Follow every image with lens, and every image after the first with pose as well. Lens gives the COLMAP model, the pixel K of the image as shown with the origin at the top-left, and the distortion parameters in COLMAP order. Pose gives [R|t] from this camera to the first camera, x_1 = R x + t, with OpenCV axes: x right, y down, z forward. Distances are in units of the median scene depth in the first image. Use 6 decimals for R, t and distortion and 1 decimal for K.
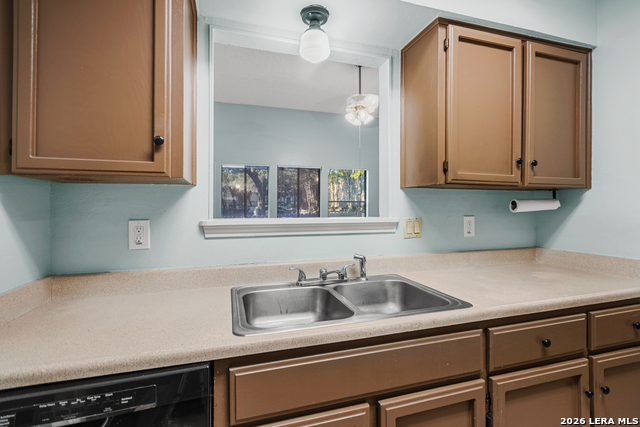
lens RADIAL K [[295.4, 0, 338.7], [0, 295.4, 207.2], [0, 0, 1]] dist [0.002789, -0.000646]
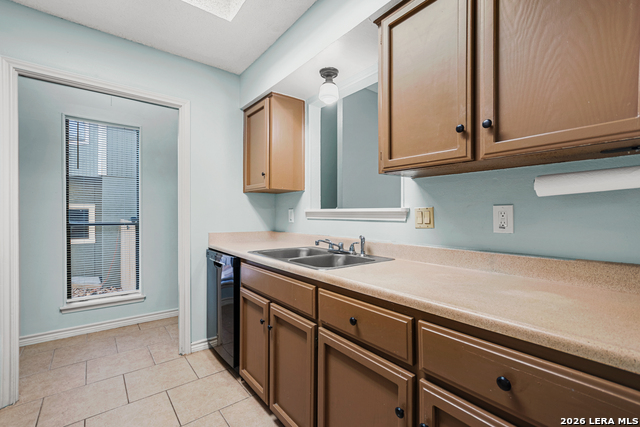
lens RADIAL K [[285.7, 0, 322.8], [0, 285.7, 213.4], [0, 0, 1]] dist [0.006523, -0.005224]
pose [[0.368147, 0.002580, -0.929764, 1.256720], [0.001445, 0.999993, 0.003347, 0.063748], [0.929767, -0.002576, 0.368141, 0.424382]]
